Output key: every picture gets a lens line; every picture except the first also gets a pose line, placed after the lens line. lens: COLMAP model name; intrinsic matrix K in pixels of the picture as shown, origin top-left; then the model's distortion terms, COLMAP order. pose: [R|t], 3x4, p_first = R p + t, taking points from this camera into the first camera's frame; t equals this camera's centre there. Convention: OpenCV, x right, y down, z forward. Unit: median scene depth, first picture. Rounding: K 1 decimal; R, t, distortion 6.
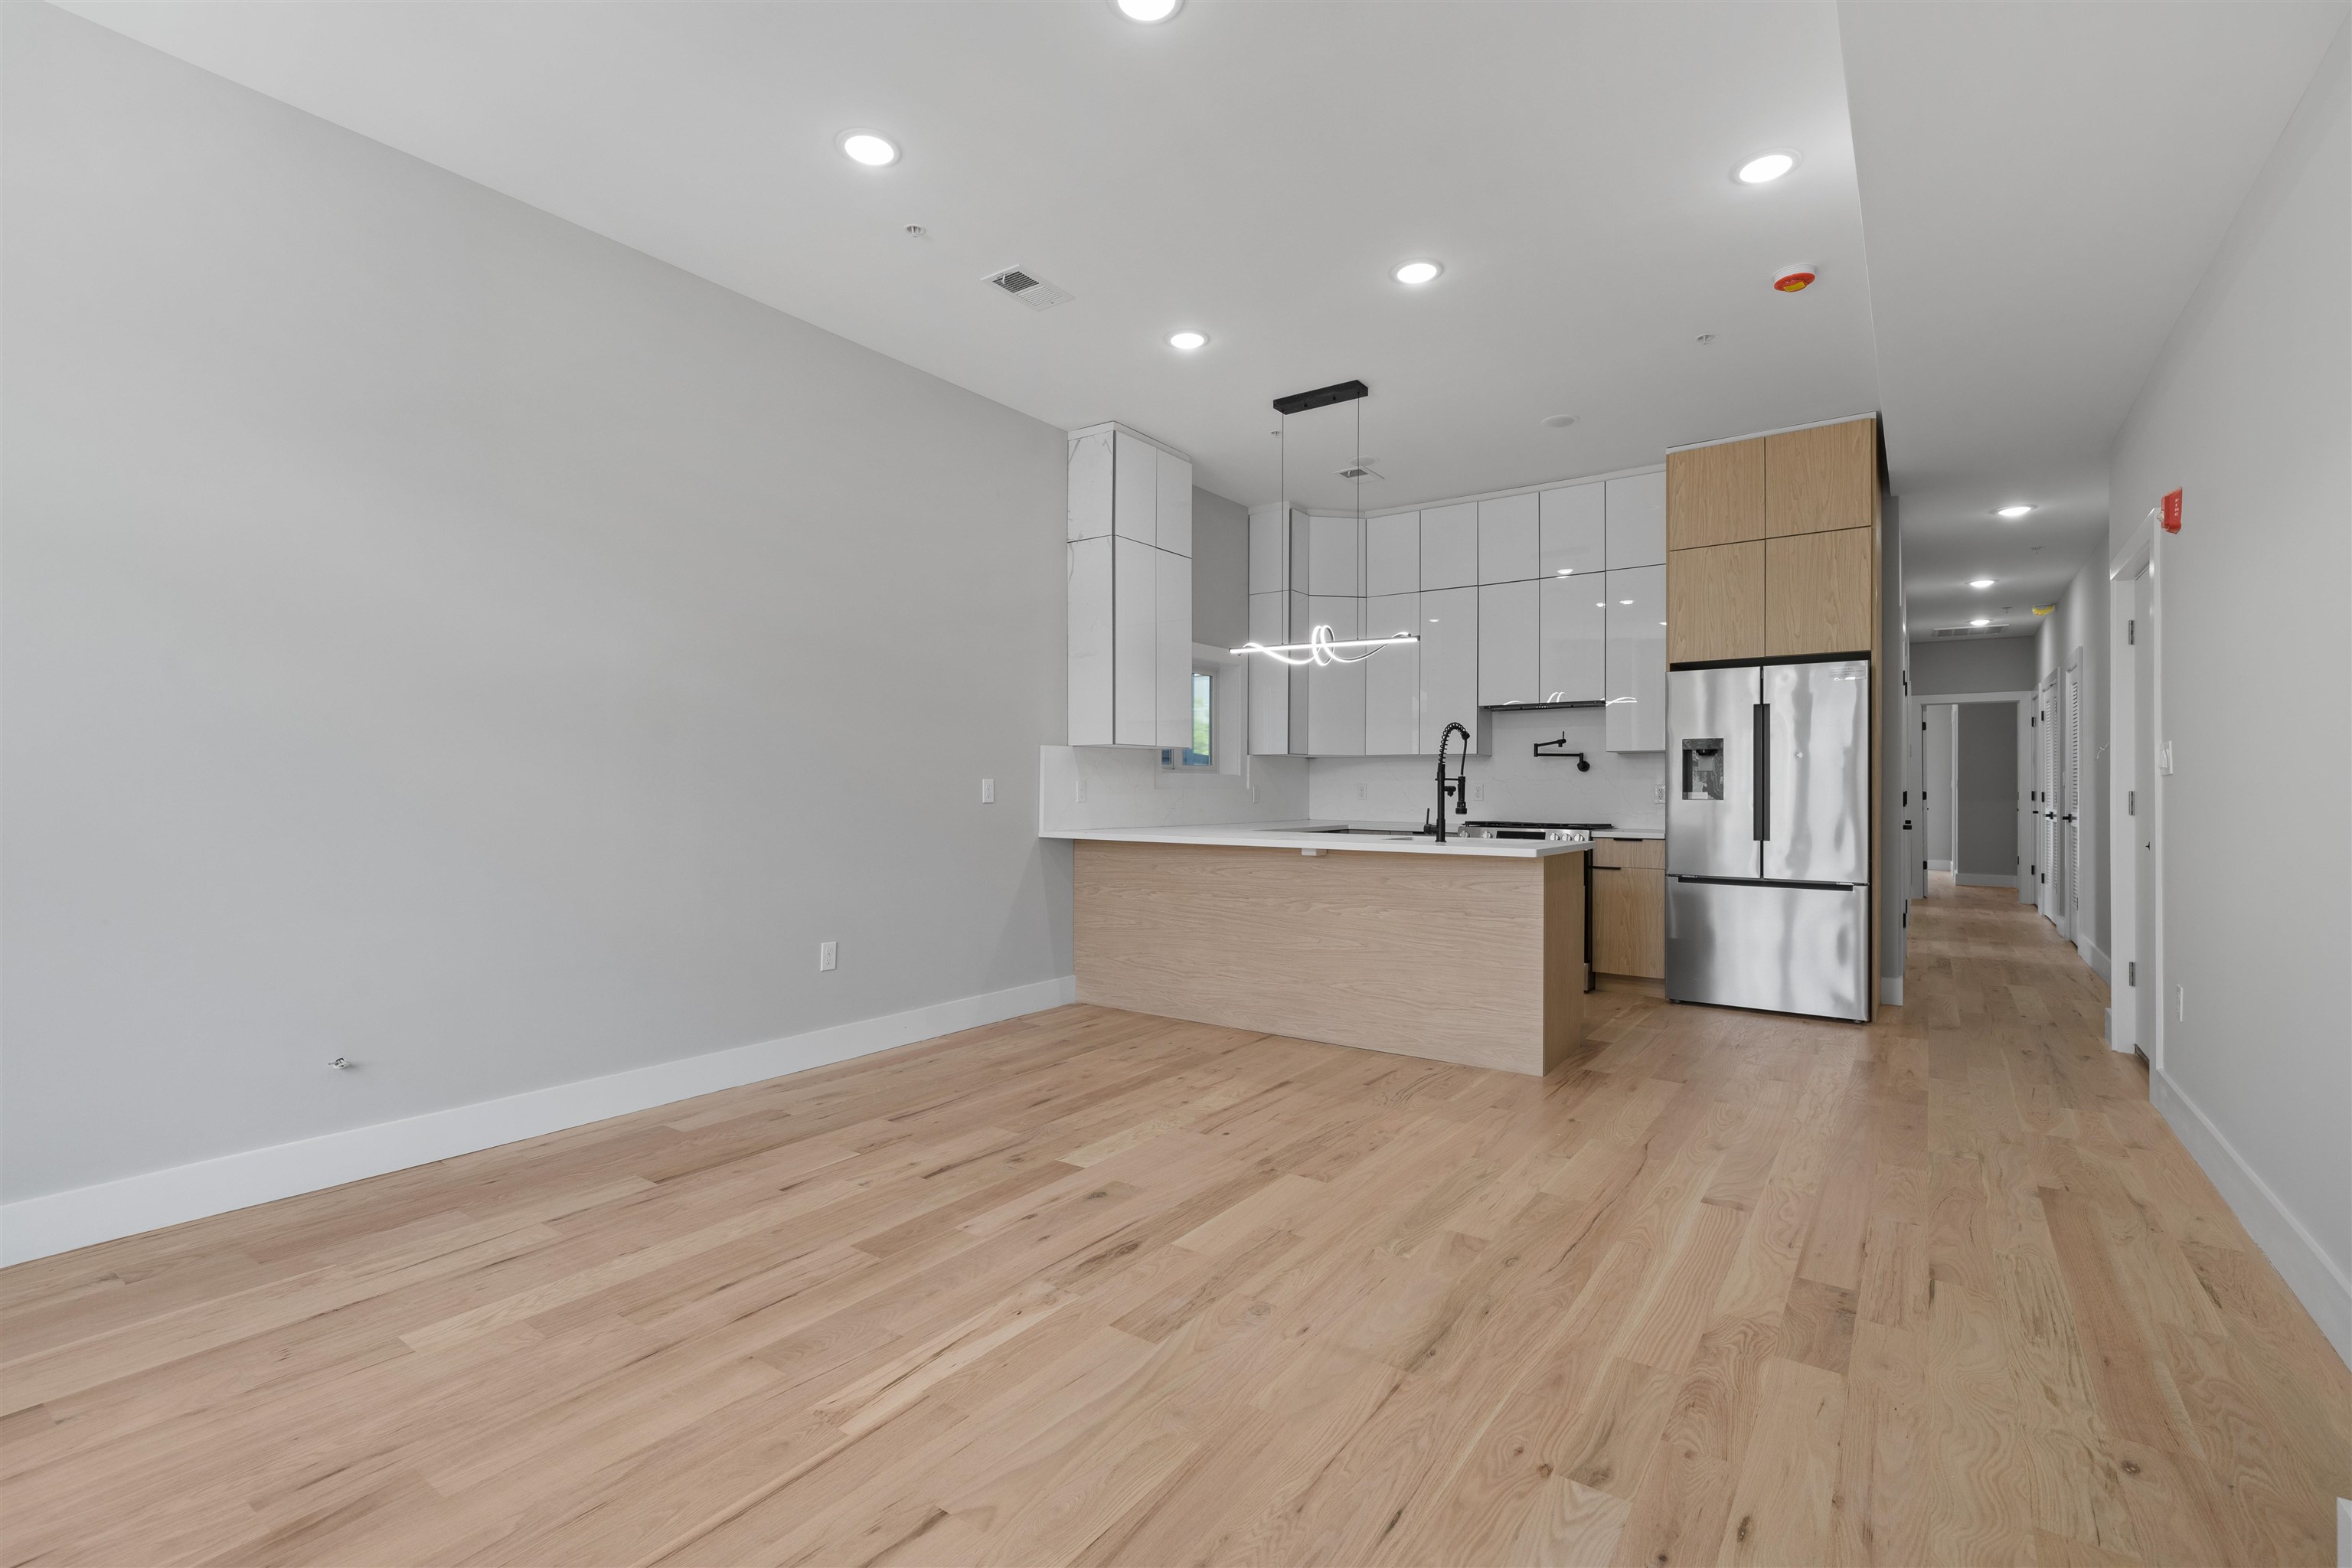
lens RADIAL K [[1036.8, 0, 1211.2], [0, 1036.8, 784.1], [0, 0, 1]] dist [-0.000753, 0.000163]
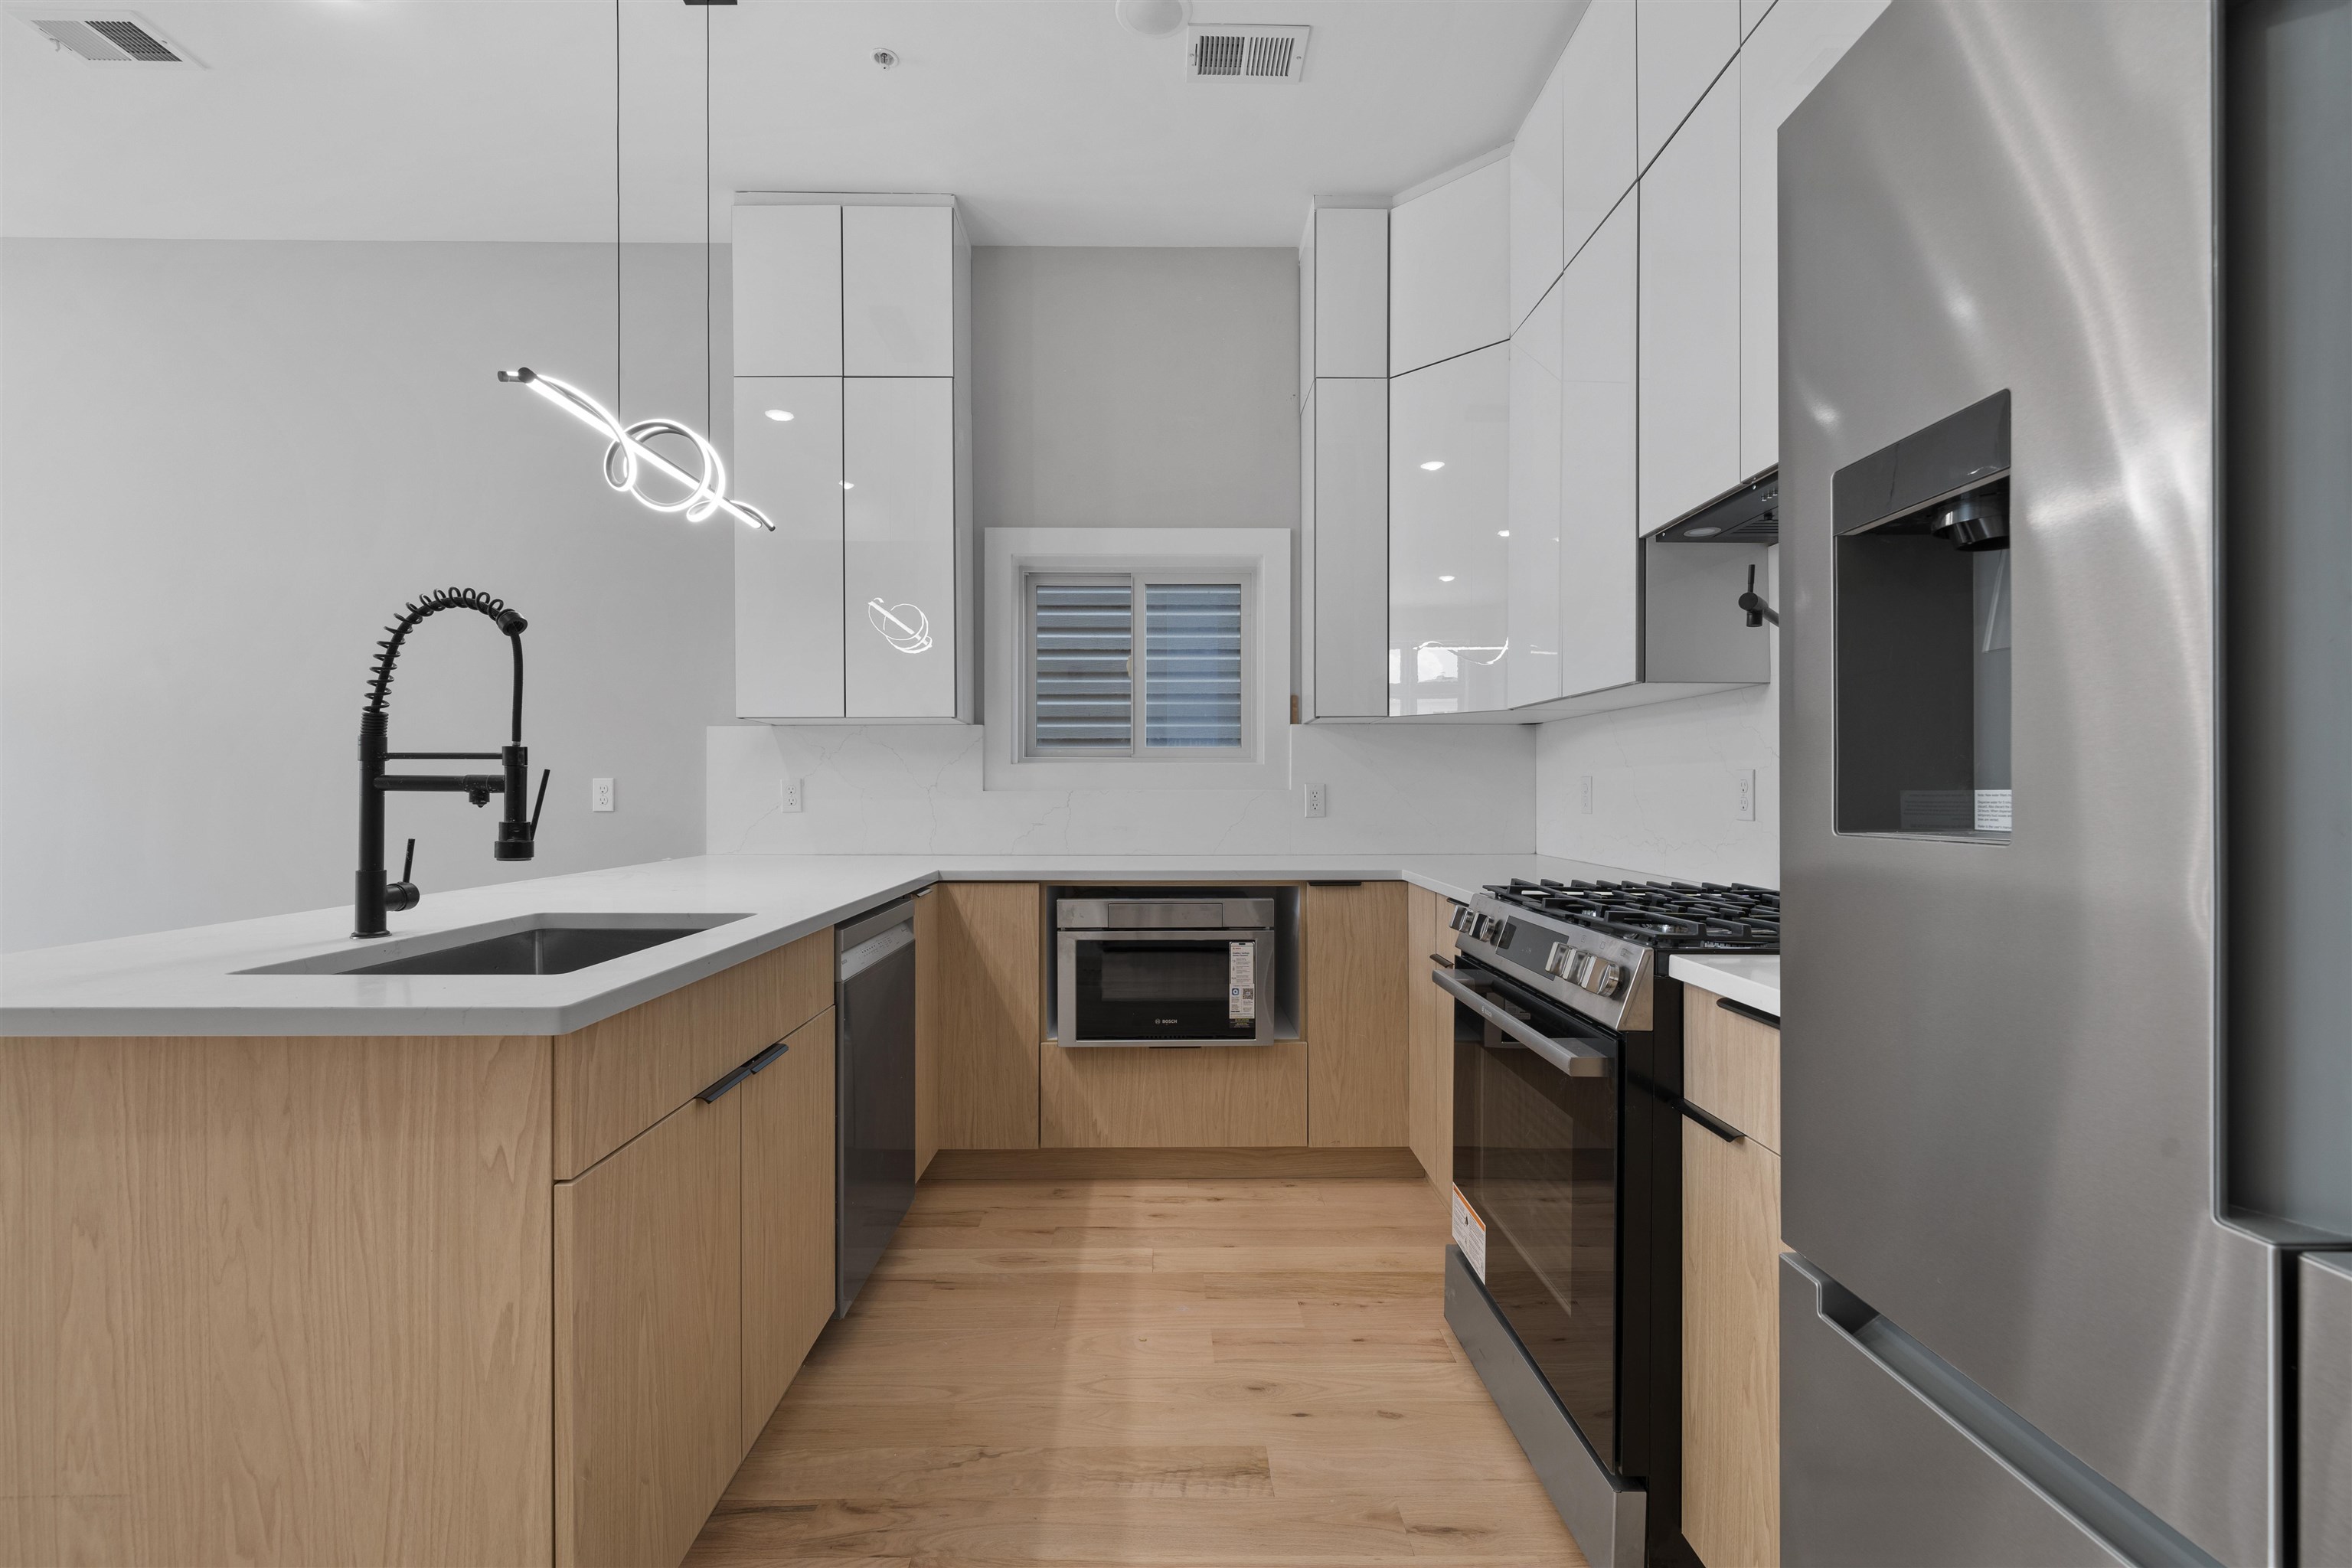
lens RADIAL K [[1036.8, 0, 1199.0], [0, 1036.8, 795.0], [0, 0, 1]] dist [-0.000753, 0.000163]
pose [[0.575764, -0.003345, -0.817609, 0.829130], [0.007567, 0.999971, 0.001237, 0.012079], [0.817581, -0.006899, 0.575772, 1.274461]]
